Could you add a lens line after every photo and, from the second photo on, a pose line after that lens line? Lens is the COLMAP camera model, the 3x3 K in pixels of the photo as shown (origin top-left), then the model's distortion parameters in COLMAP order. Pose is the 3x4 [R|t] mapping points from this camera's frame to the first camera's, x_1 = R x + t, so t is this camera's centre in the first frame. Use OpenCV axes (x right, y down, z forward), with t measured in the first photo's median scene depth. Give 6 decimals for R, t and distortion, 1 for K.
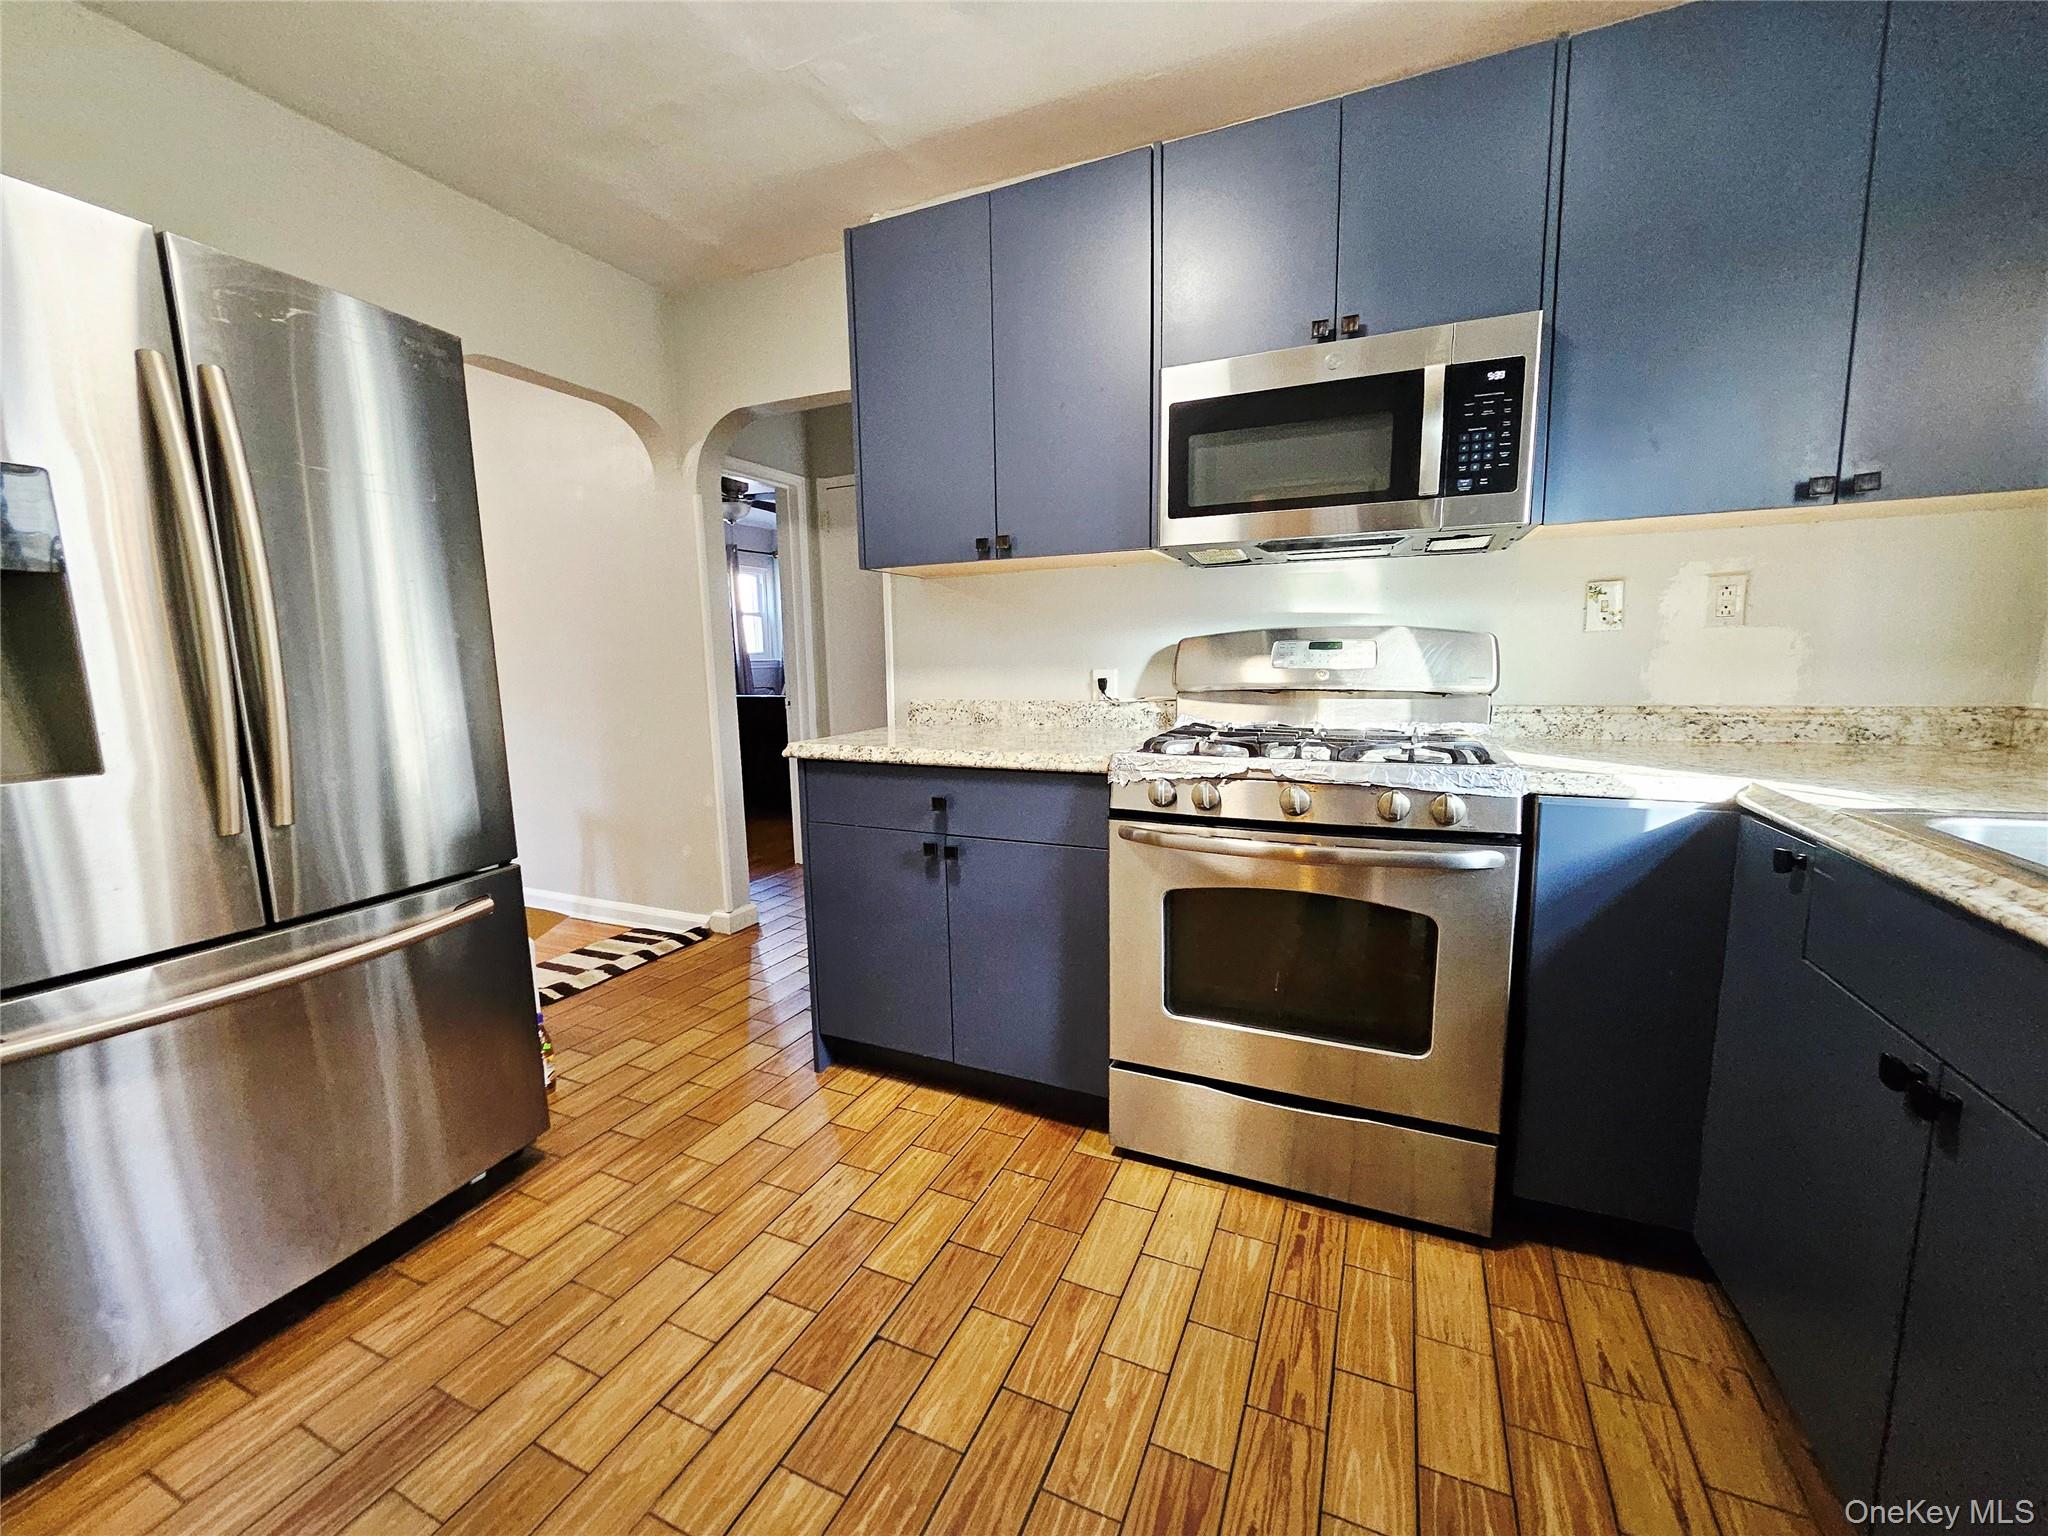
lens RADIAL K [[809.3, 0, 1029.4], [0, 809.3, 768.3], [0, 0, 1]] dist [-0.005936, 0.000938]
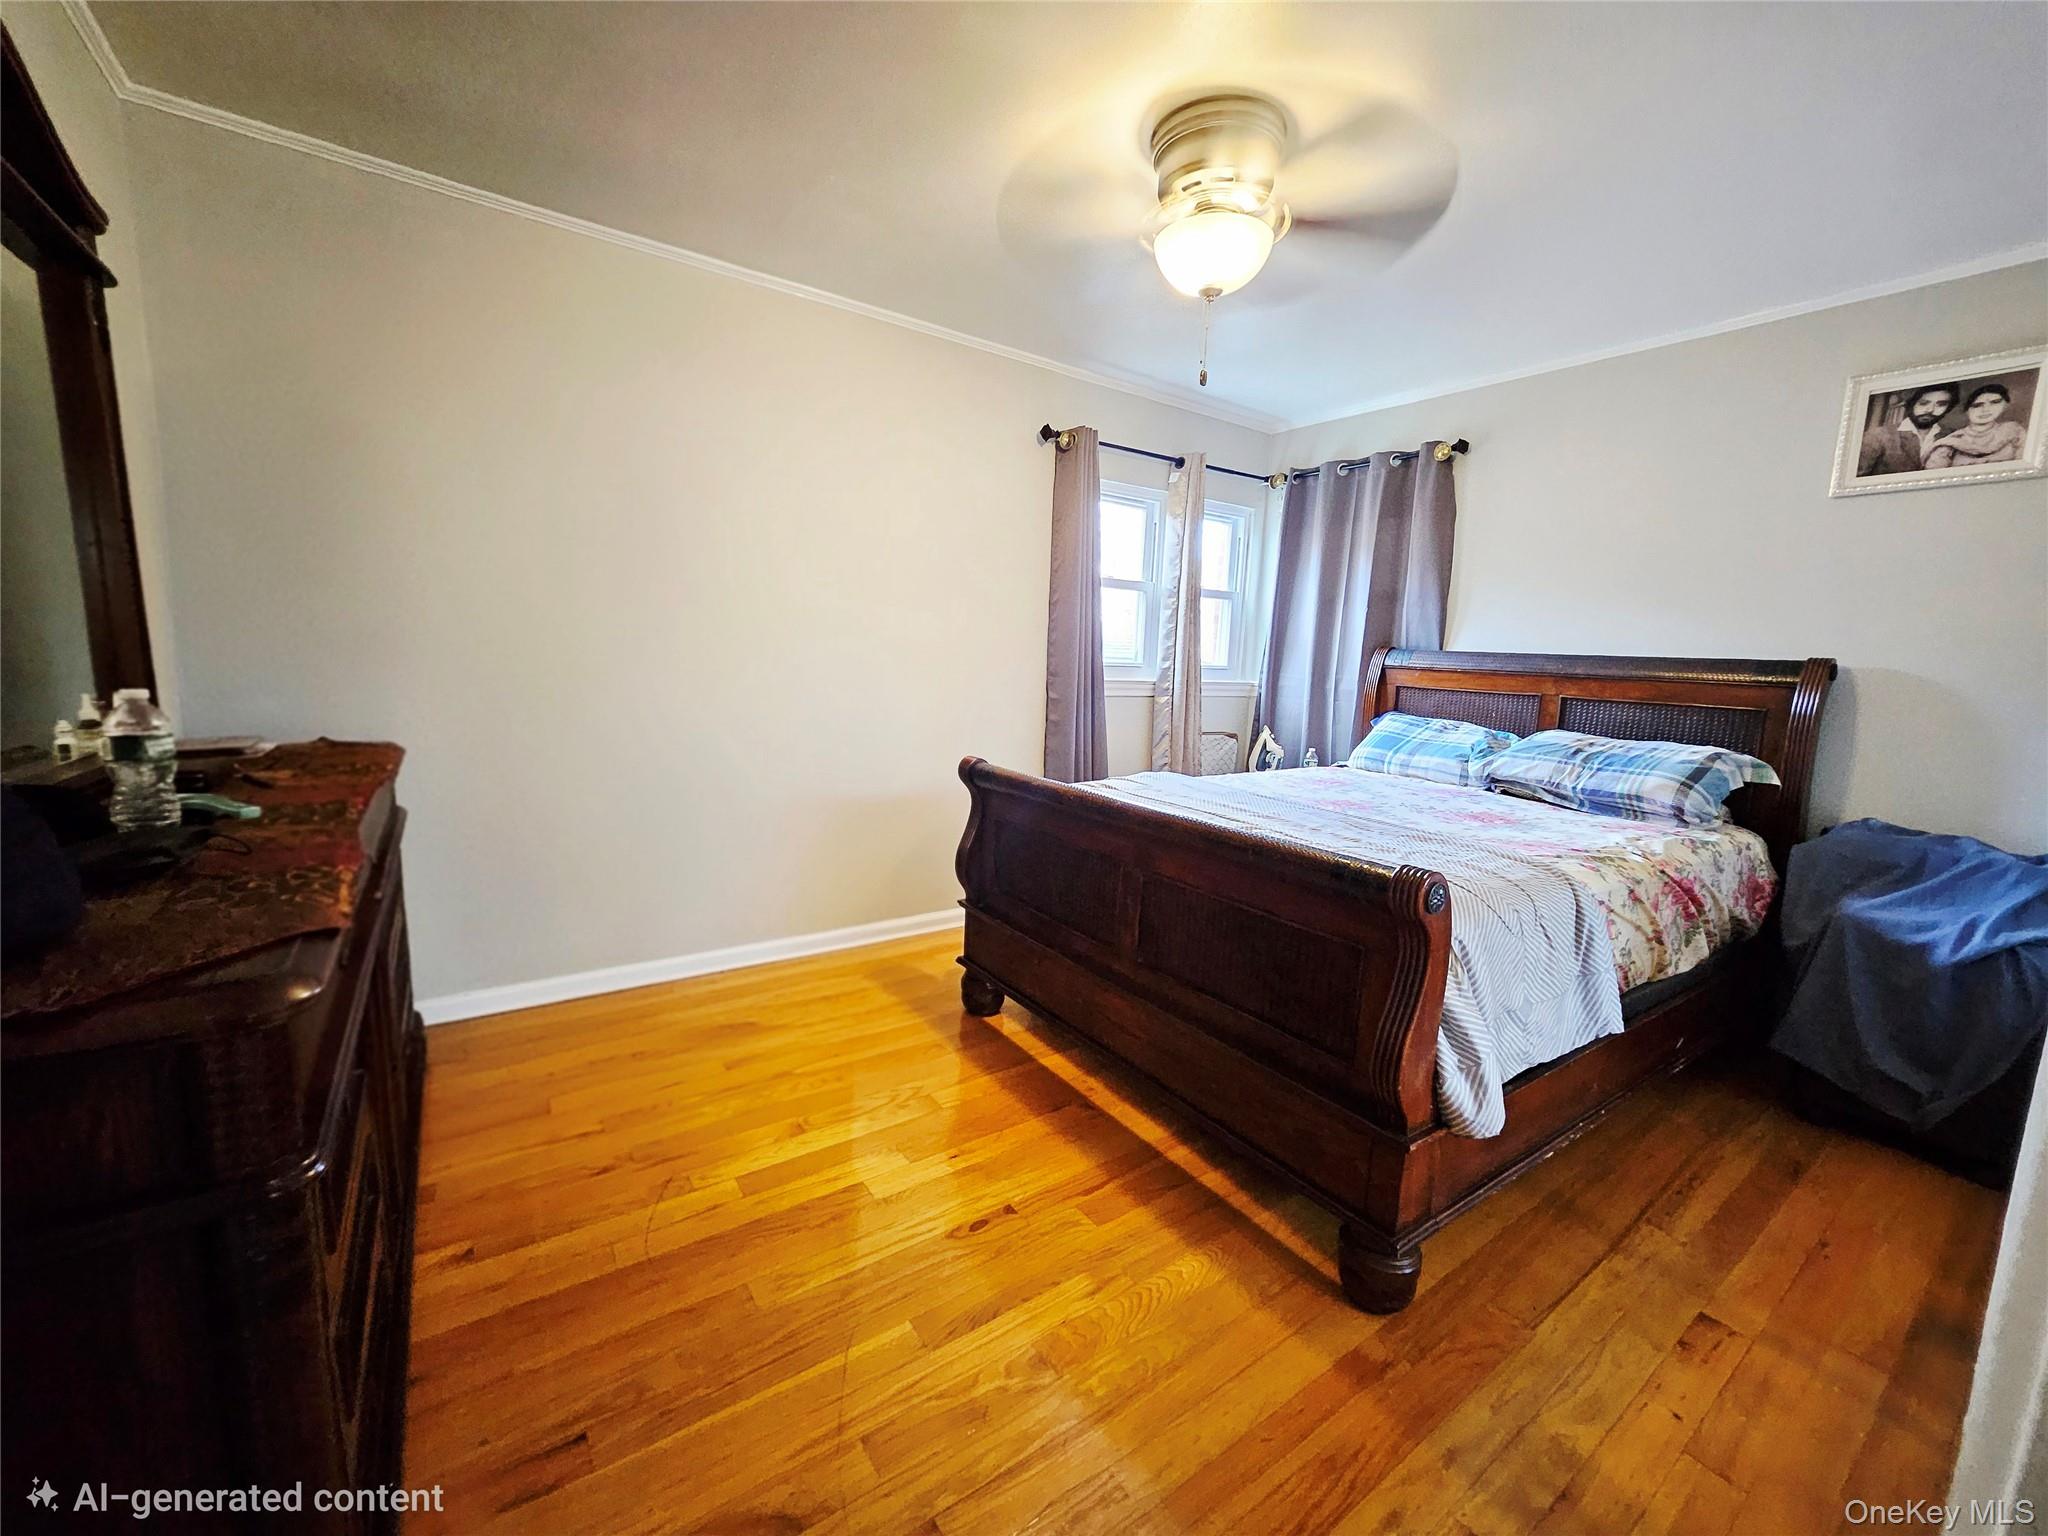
lens RADIAL K [[809.3, 0, 1022.2], [0, 809.3, 758.5], [0, 0, 1]] dist [-0.005936, 0.000938]
pose [[0.856766, 0.130027, -0.499044, -0.937715], [-0.124300, 0.991230, 0.044868, -0.495231], [0.500502, 0.023589, 0.865414, 2.601710]]
